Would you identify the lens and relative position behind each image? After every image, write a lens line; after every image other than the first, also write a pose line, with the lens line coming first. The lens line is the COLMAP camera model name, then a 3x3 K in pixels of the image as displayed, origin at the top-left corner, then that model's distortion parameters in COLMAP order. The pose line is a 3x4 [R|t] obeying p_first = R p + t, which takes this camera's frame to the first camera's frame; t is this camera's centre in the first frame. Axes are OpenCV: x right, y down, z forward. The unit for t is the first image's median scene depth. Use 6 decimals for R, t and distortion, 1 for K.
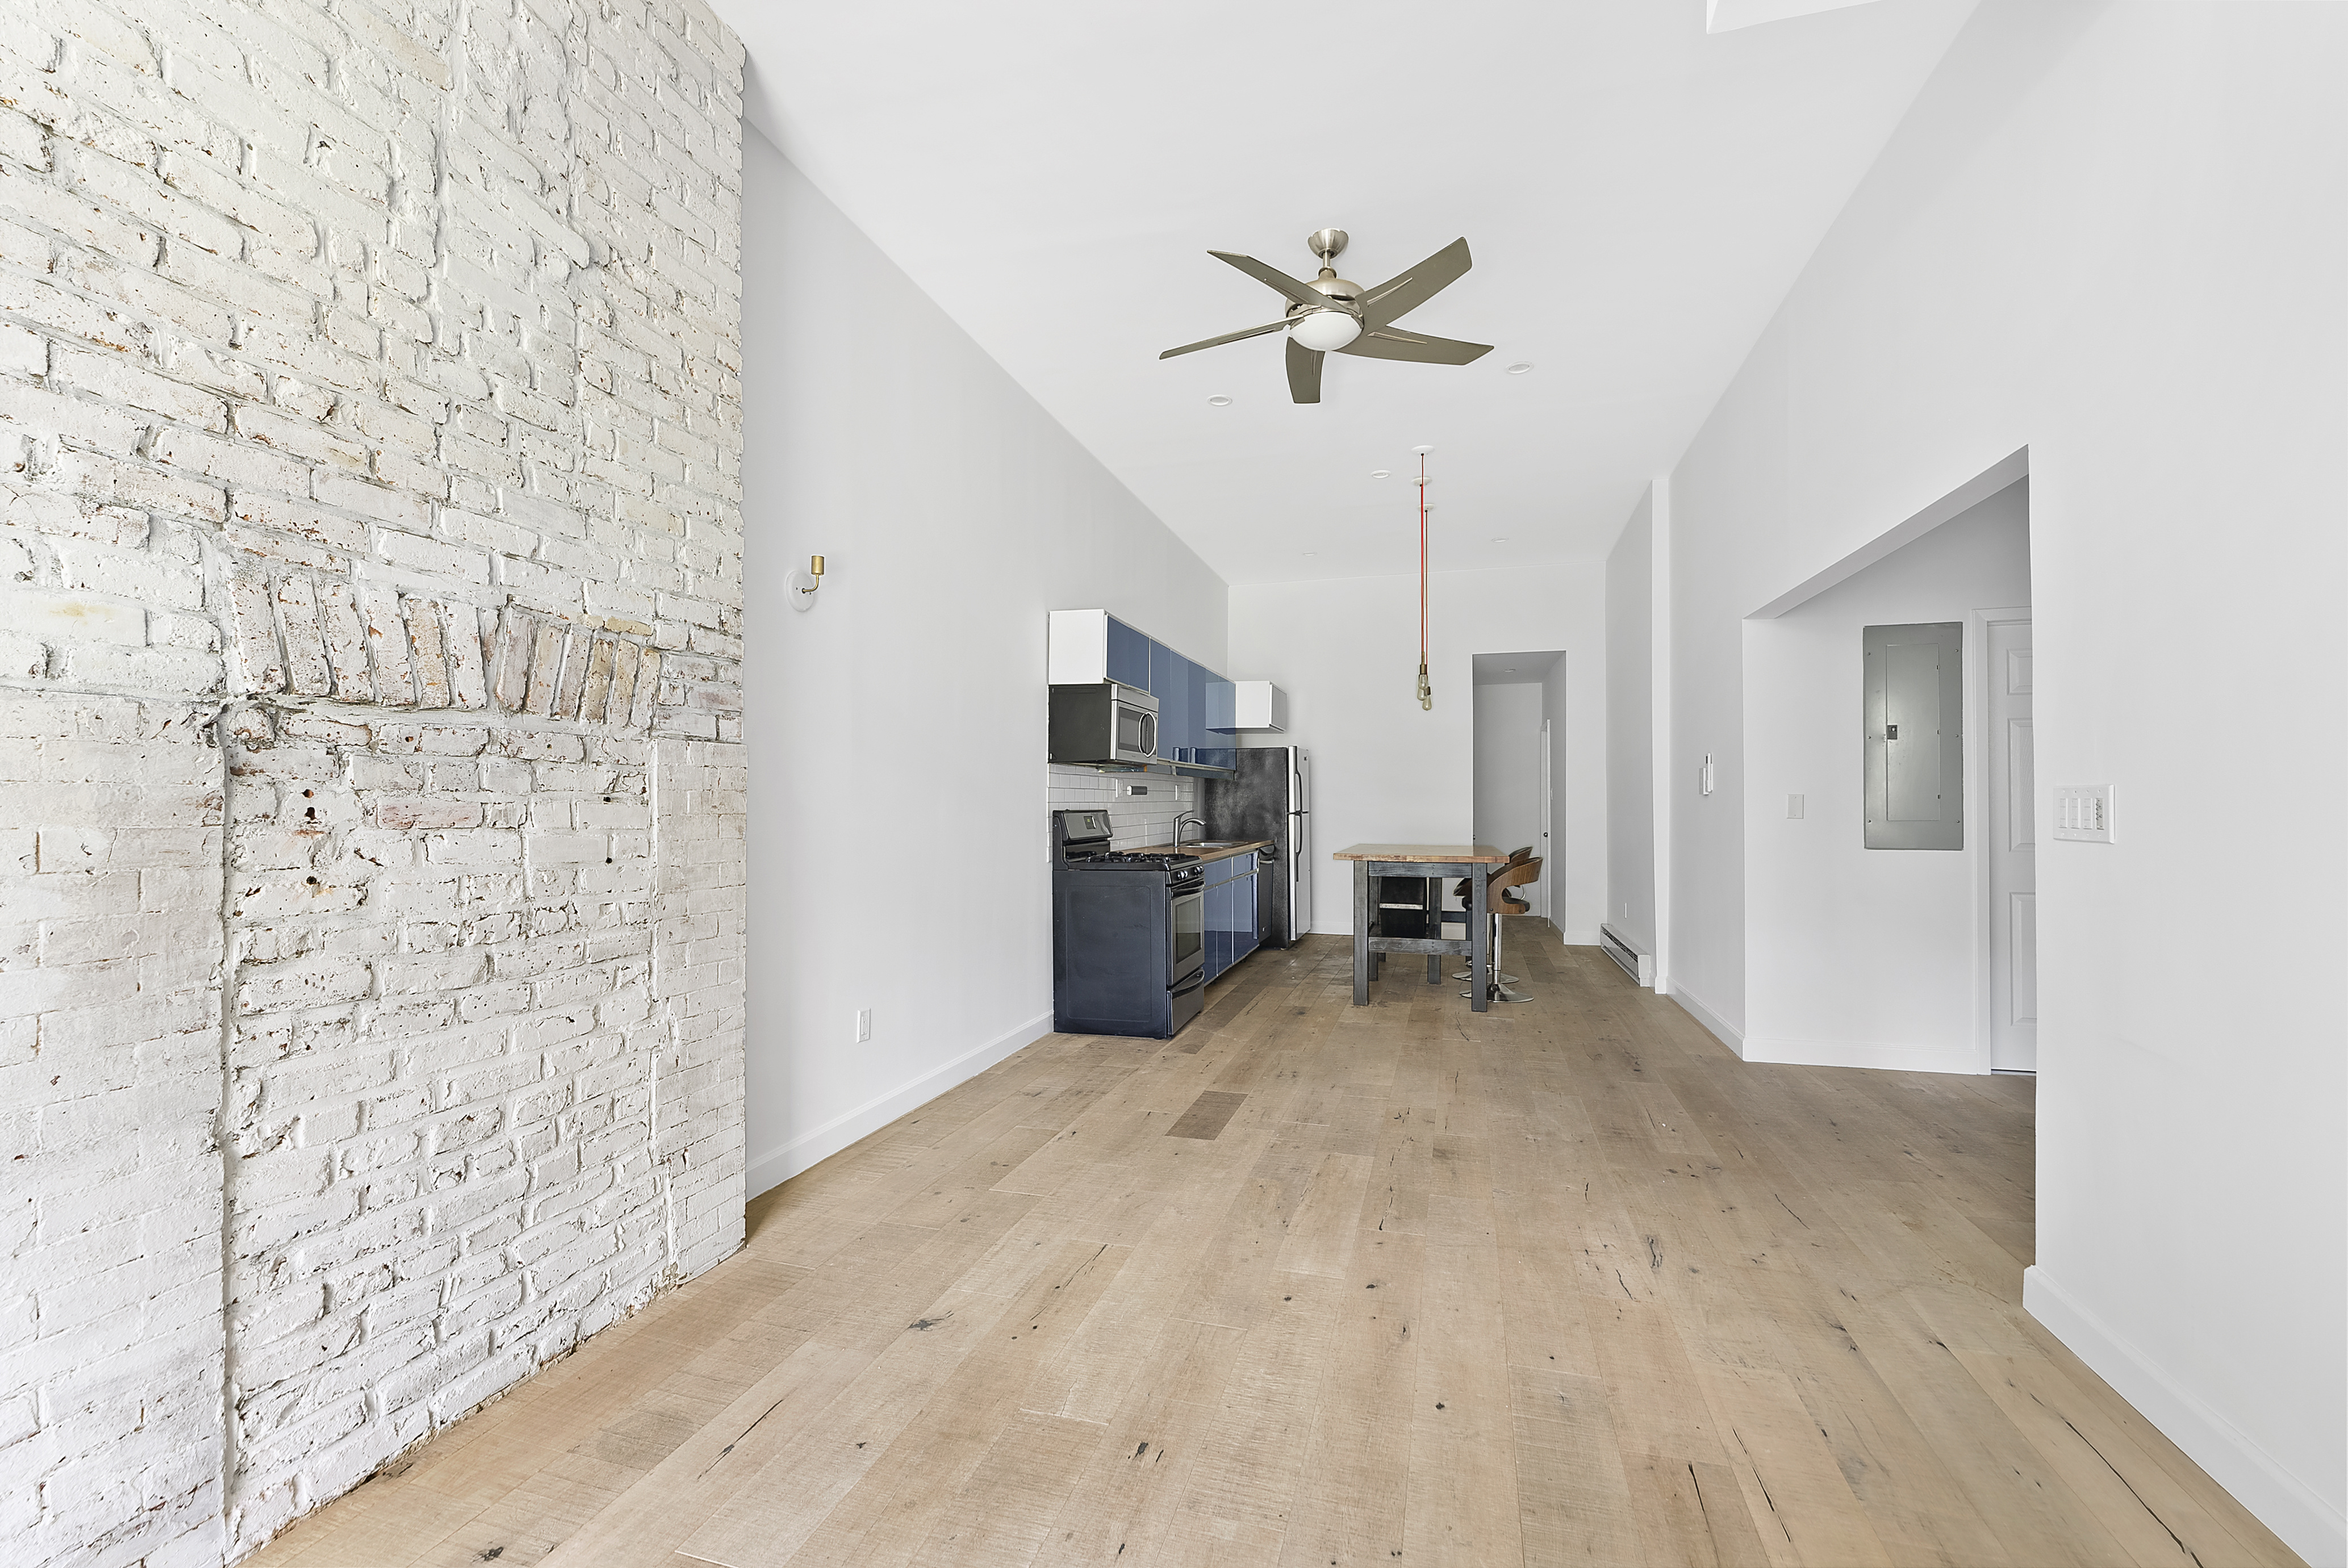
lens RADIAL K [[1047.3, 0, 1184.0], [0, 1047.3, 790.1], [0, 0, 1]] dist [-0.013293, -0.000354]
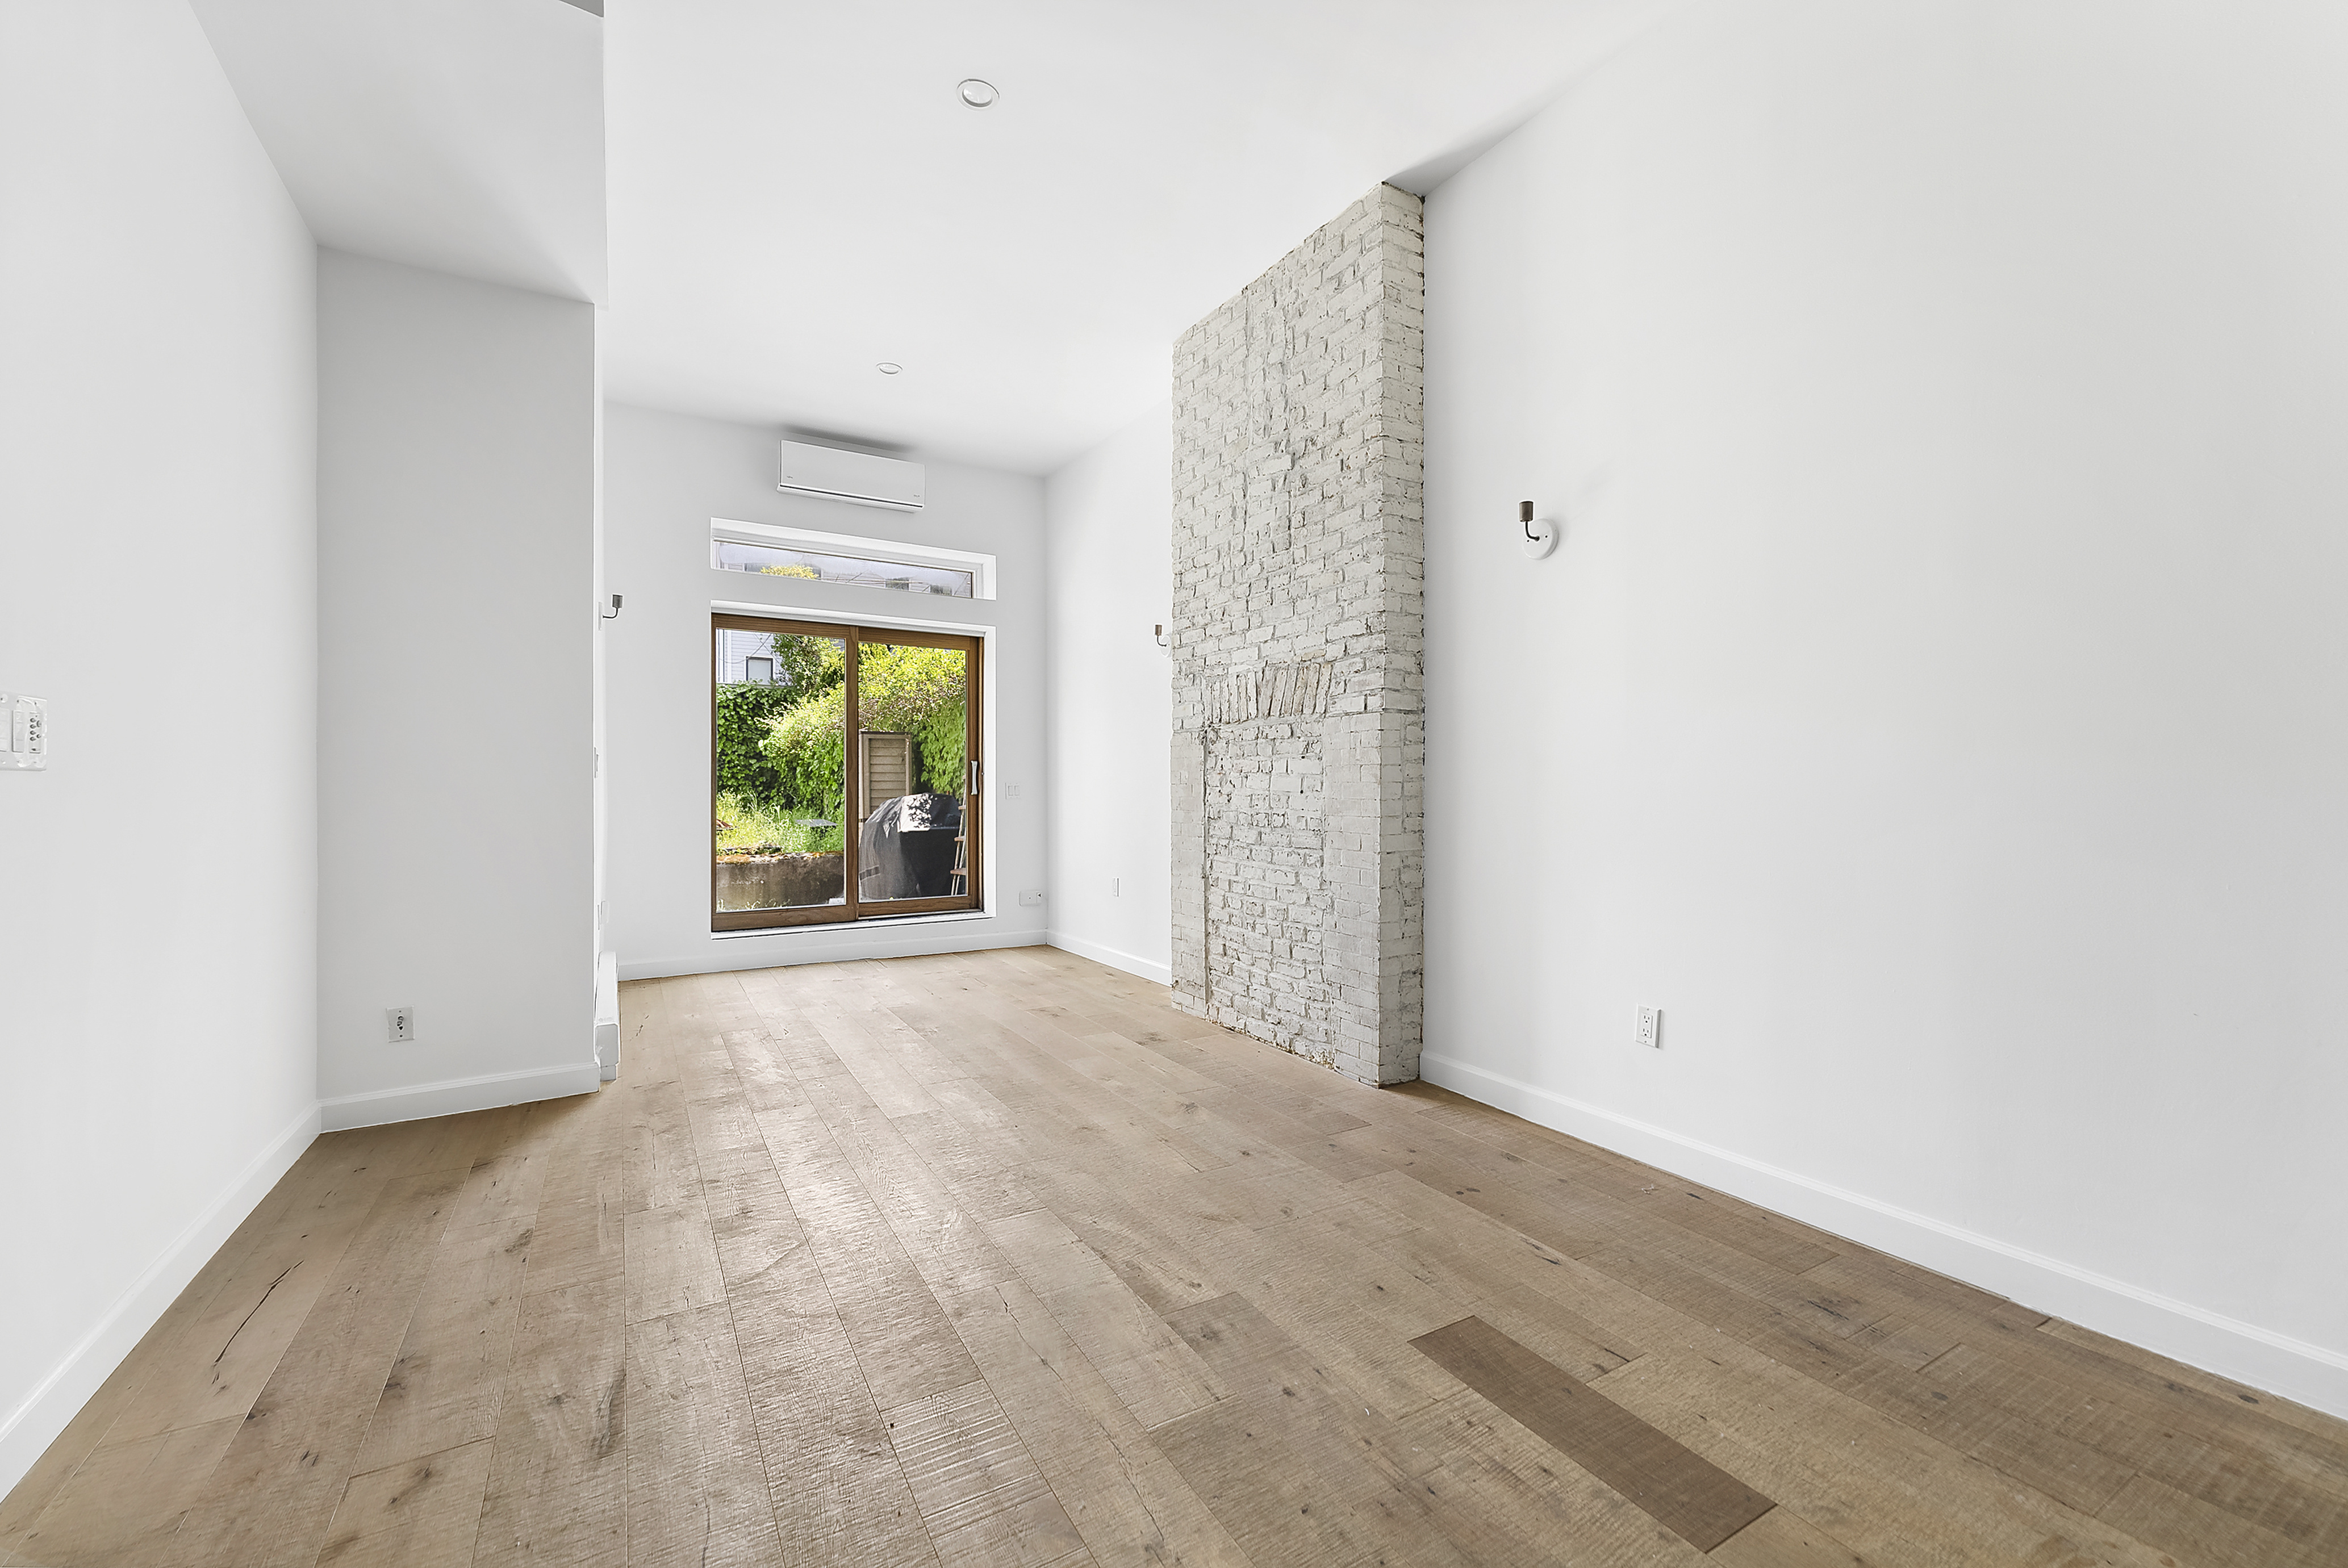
lens RADIAL K [[968.2, 0, 1180.2], [0, 968.2, 792.3], [0, 0, 1]] dist [-0.002945, 0.000044]
pose [[-0.712647, 0.002621, -0.701518, 0.825553], [0.007041, 0.999969, -0.003417, 0.080255], [0.701487, -0.007374, -0.712644, 2.244329]]
